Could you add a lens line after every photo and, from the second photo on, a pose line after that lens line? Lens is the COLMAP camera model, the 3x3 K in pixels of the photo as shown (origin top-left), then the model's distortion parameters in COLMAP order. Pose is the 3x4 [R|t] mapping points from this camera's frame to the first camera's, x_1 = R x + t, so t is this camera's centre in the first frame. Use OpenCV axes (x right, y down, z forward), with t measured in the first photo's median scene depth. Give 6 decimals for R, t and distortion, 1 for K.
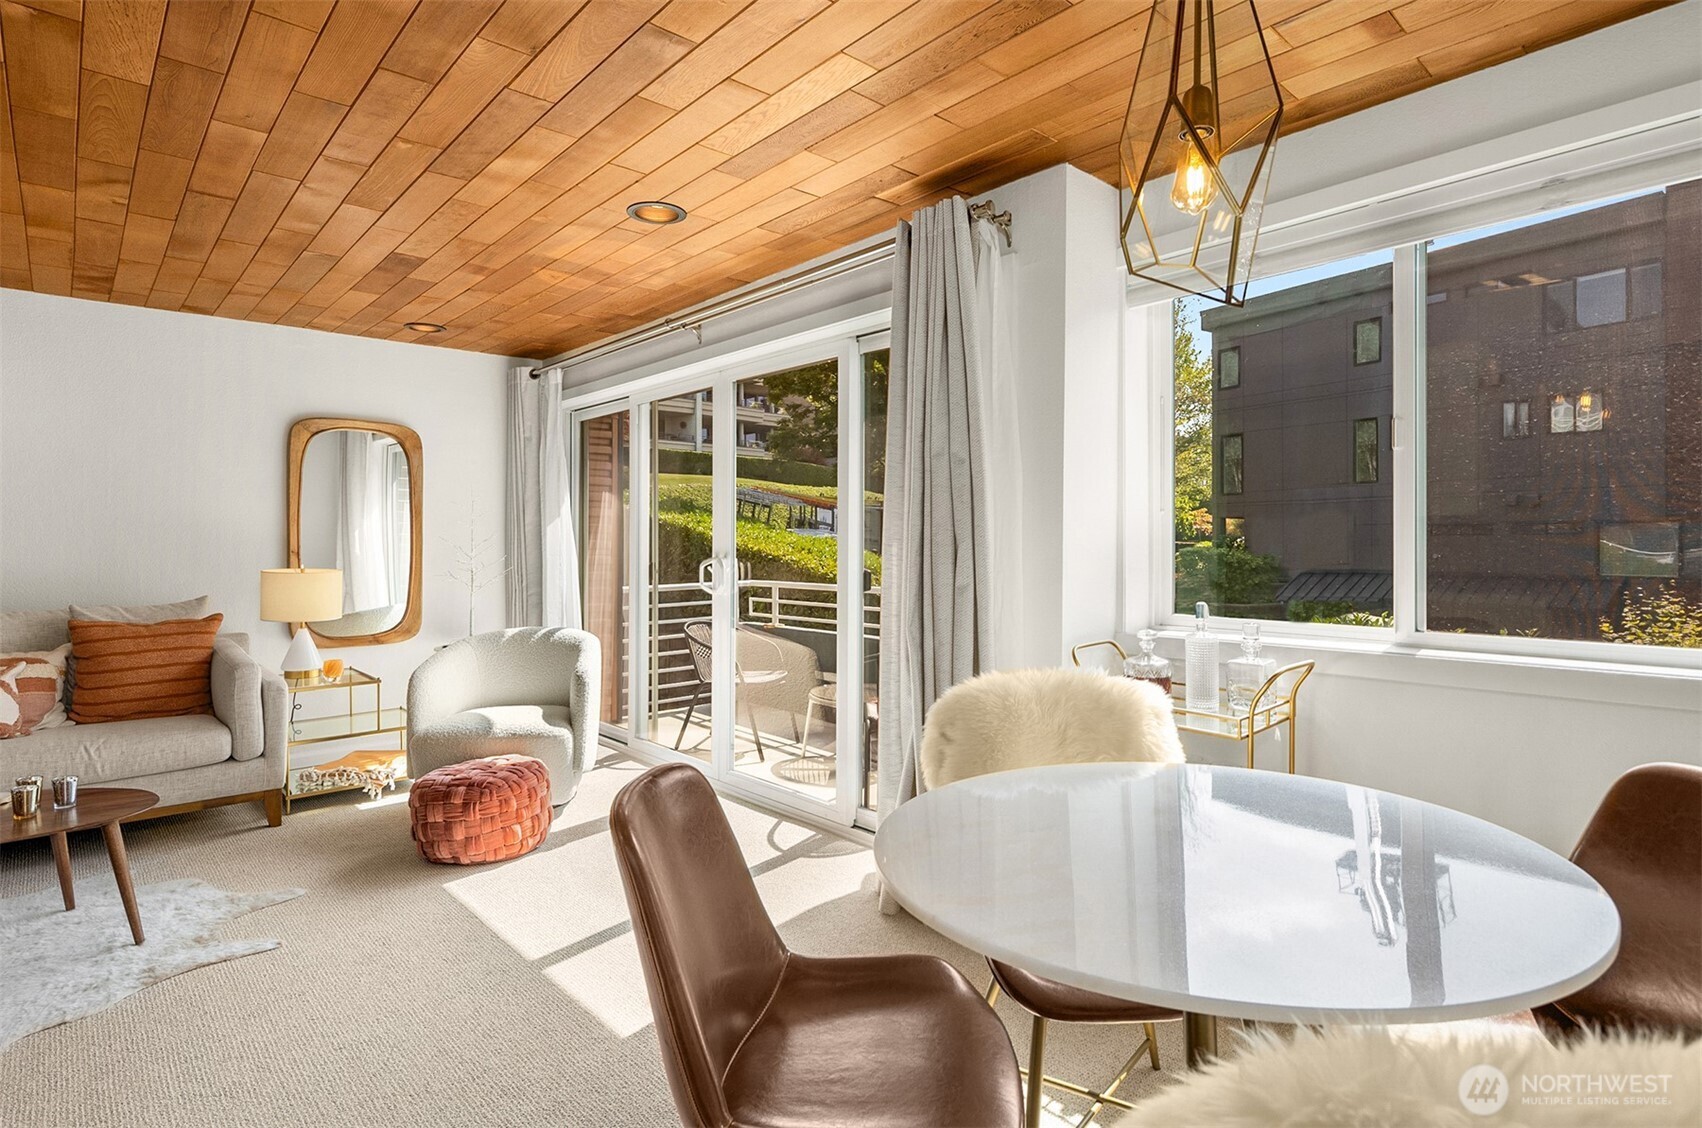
lens RADIAL K [[870.9, 0, 852.7], [0, 870.9, 545.8], [0, 0, 1]] dist [-0.000176, -0.000296]
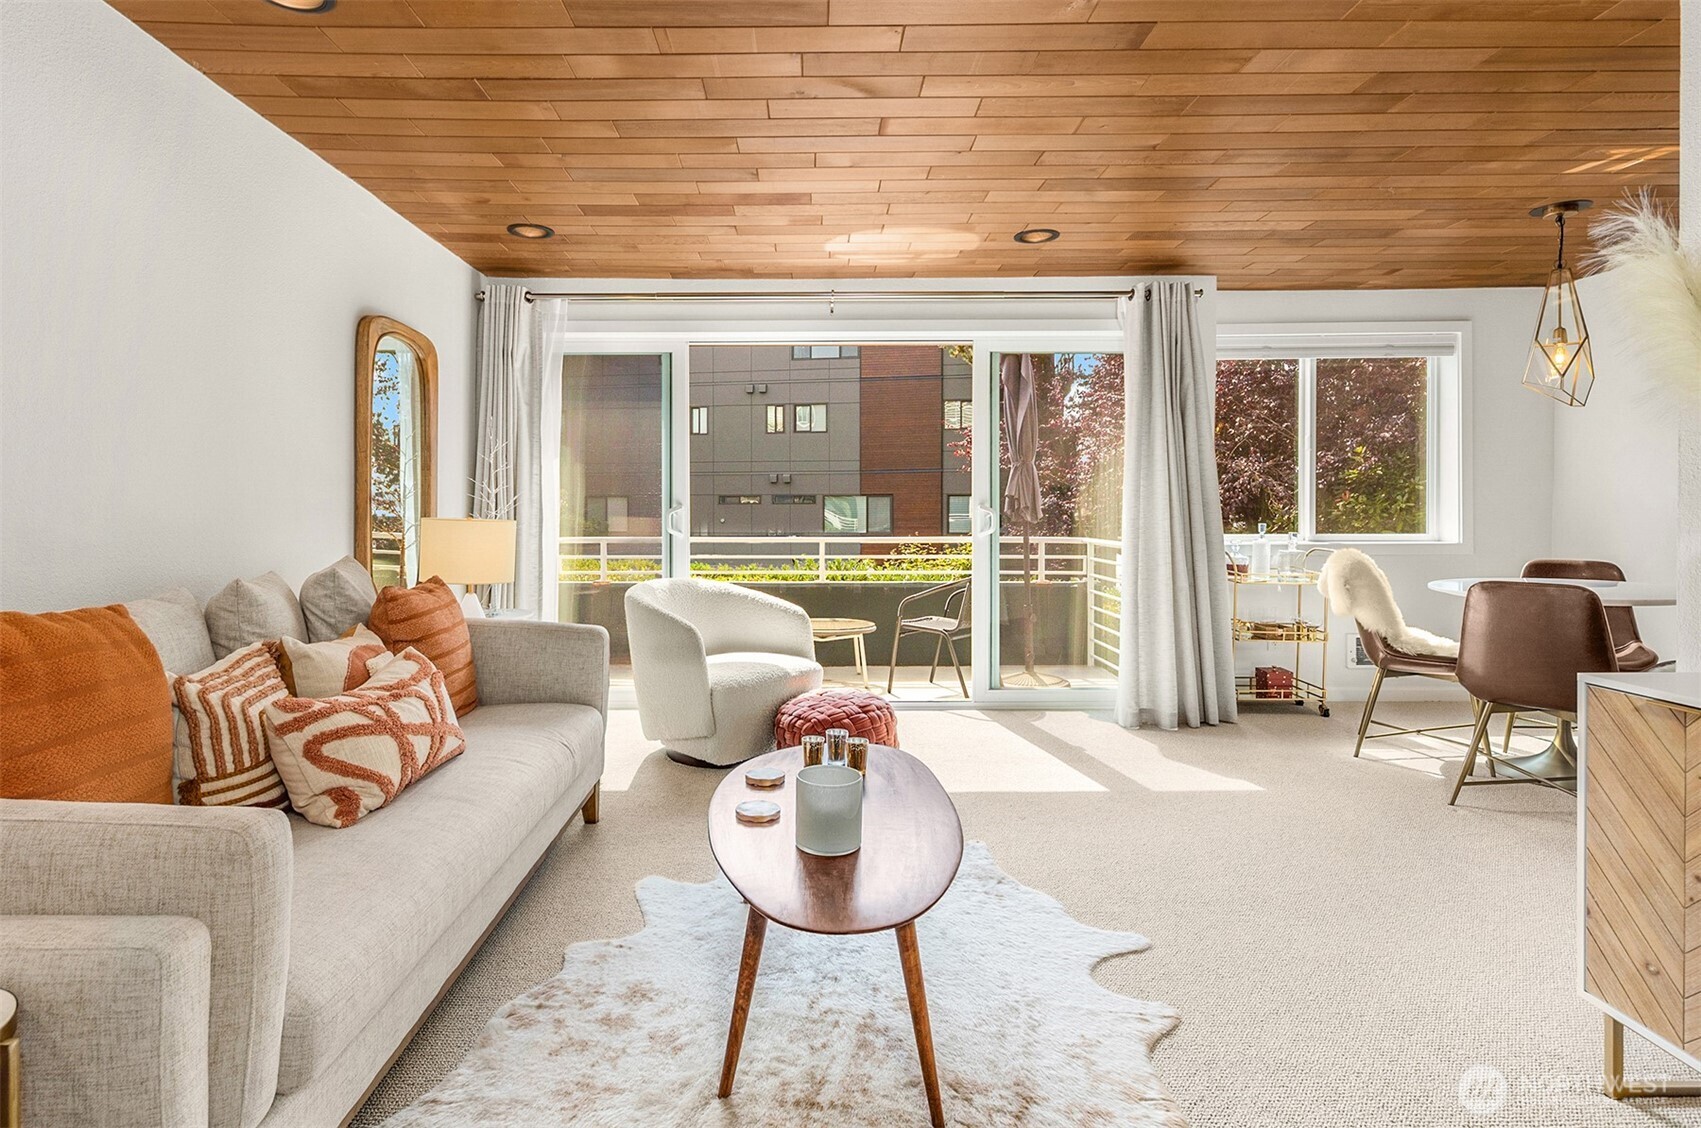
lens RADIAL K [[870.4, 0, 807.8], [0, 870.4, 519.5], [0, 0, 1]] dist [0.001495, -0.001925]
pose [[0.671218, -0.002997, 0.741254, -1.168979], [-0.000715, 0.999989, 0.004690, 0.029198], [-0.741259, -0.003678, 0.671209, 0.299410]]
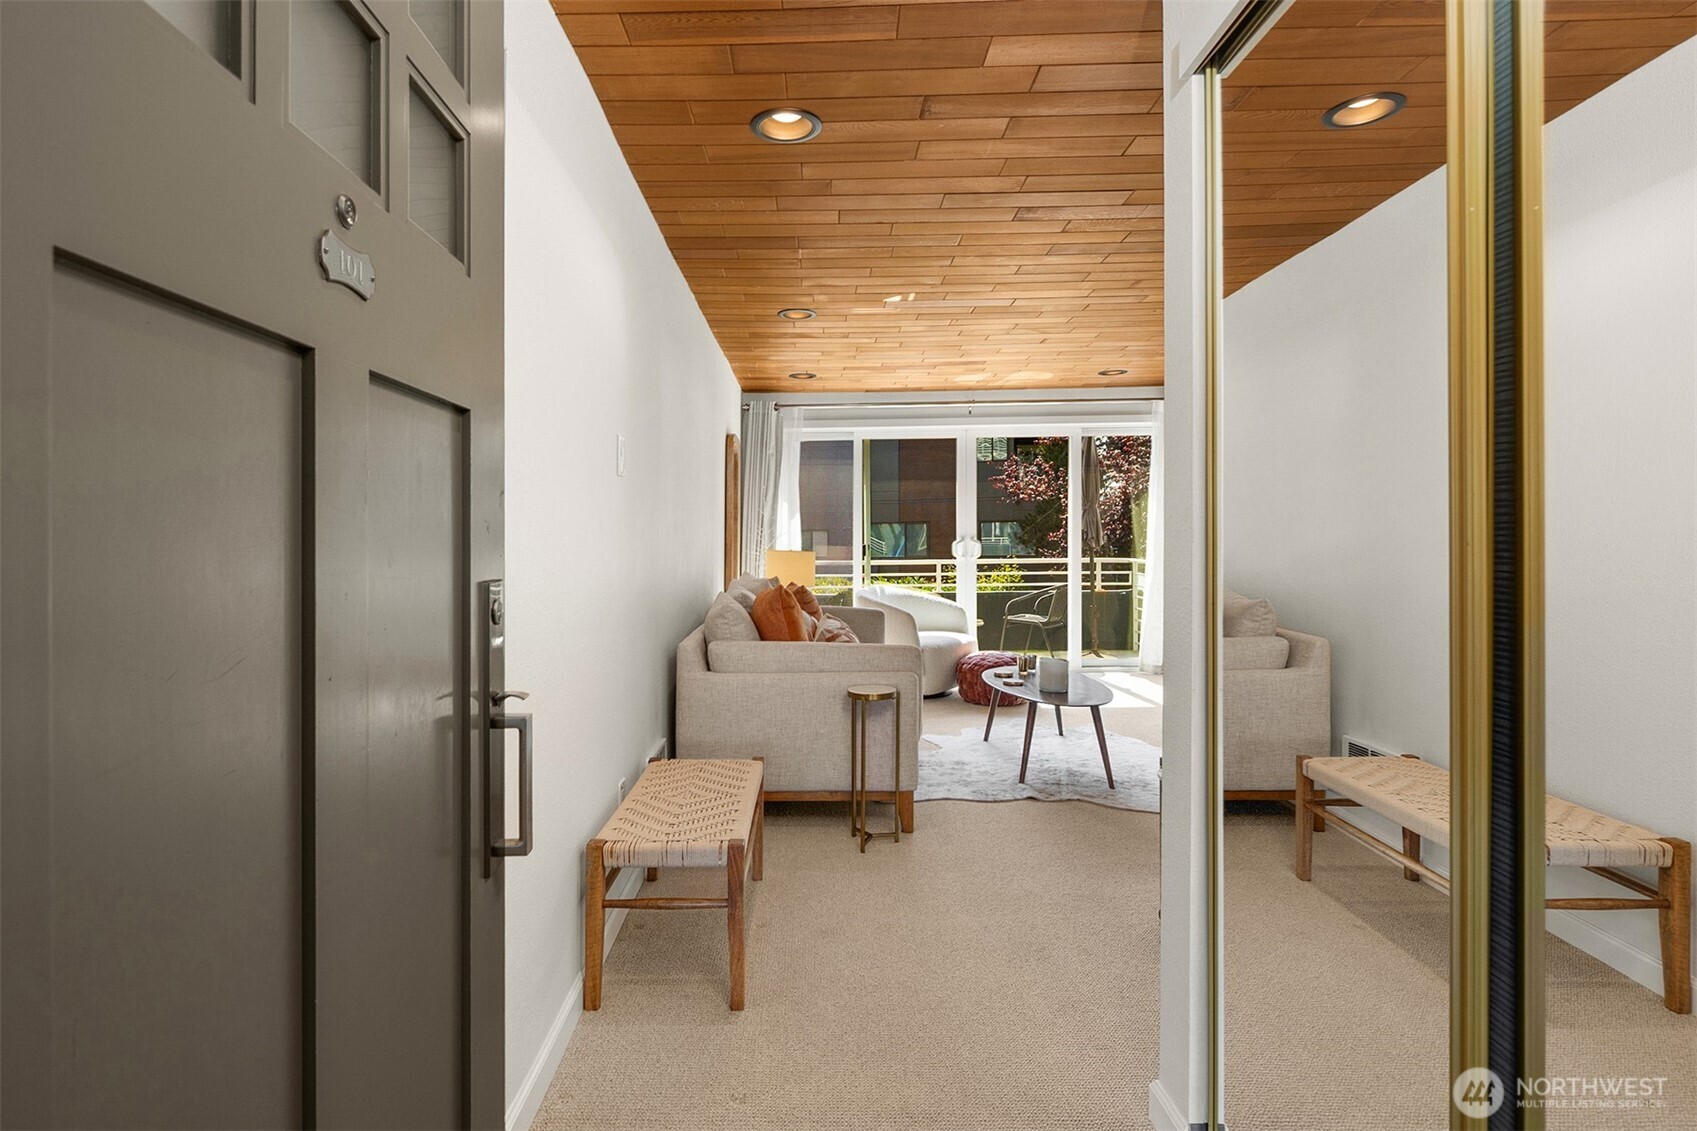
lens RADIAL K [[864.6, 0, 795.9], [0, 864.6, 562.1], [0, 0, 1]] dist [0.001105, 0.000049]
pose [[0.690654, -0.026420, 0.722702, -1.873194], [0.009054, 0.999570, 0.027888, 0.007866], [-0.723128, -0.012718, 0.690597, 0.072161]]
